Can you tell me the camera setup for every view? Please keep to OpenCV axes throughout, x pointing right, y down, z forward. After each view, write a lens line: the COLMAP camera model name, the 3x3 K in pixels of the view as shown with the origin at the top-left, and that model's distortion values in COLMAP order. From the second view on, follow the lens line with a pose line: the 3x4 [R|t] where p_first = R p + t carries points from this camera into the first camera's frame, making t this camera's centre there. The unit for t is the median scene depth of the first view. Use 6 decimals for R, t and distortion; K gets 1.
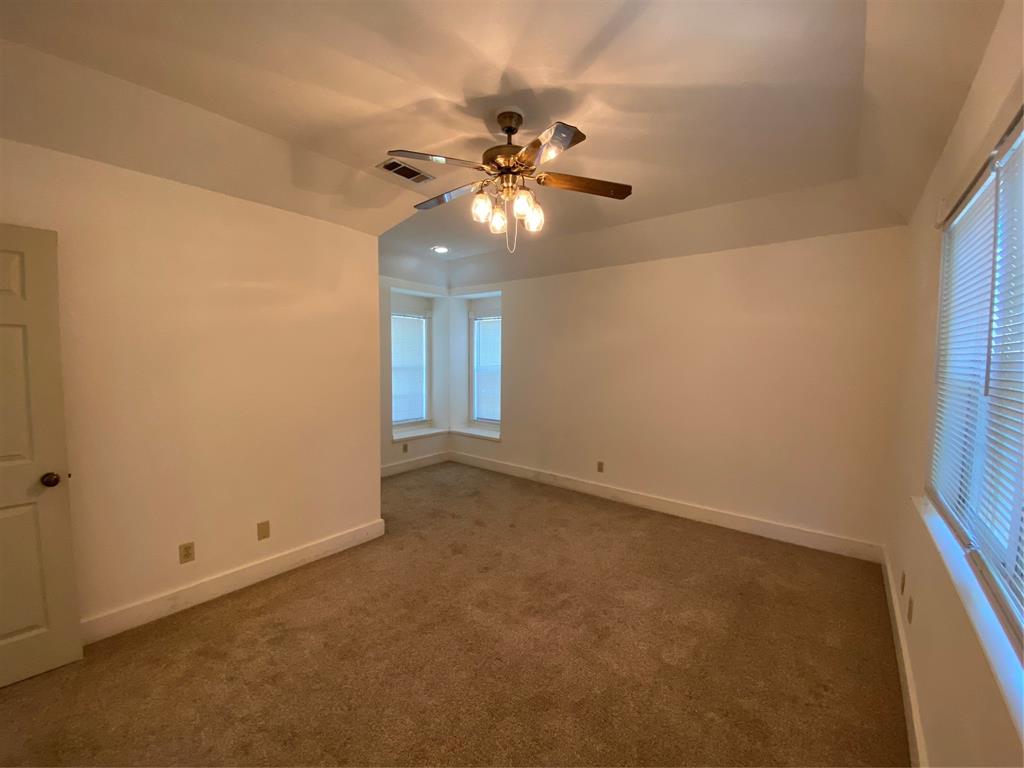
lens RADIAL K [[418.2, 0, 513.3], [0, 418.2, 381.7], [0, 0, 1]] dist [0.058698, -0.050222]
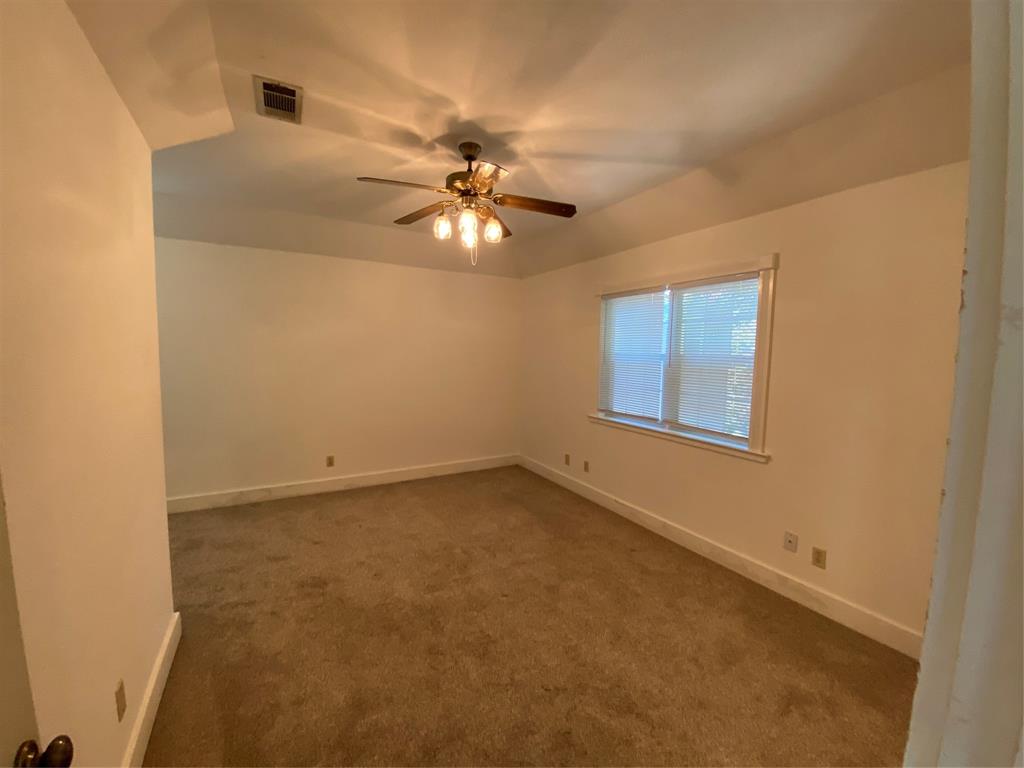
lens RADIAL K [[412.6, 0, 513.5], [0, 412.6, 384.8], [0, 0, 1]] dist [0.021517, -0.020552]
pose [[0.375409, -0.081981, 0.923227, -0.819495], [0.044719, 0.996523, 0.070306, -0.041316], [-0.925780, 0.014892, 0.377770, 0.370325]]
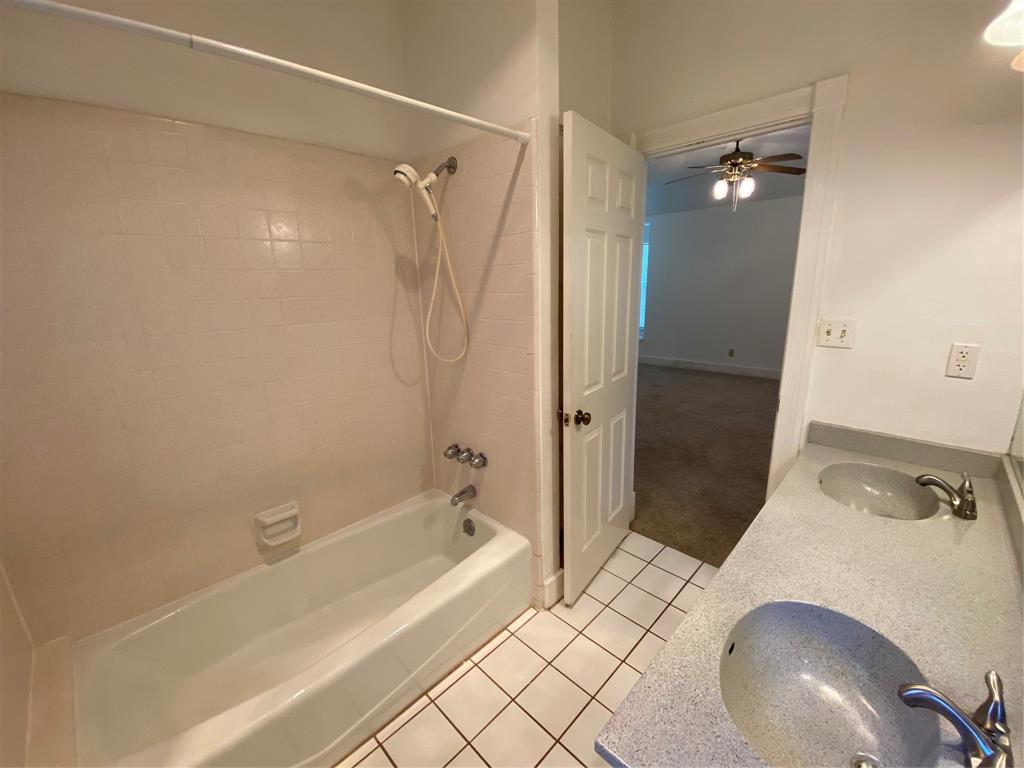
lens RADIAL K [[412.6, 0, 513.5], [0, 412.6, 384.8], [0, 0, 1]] dist [0.021517, -0.020552]
pose [[0.994480, -0.000126, -0.104930, -0.594659], [0.019522, 0.982763, 0.183836, 0.058239], [0.103098, -0.184869, 0.977340, -0.717117]]
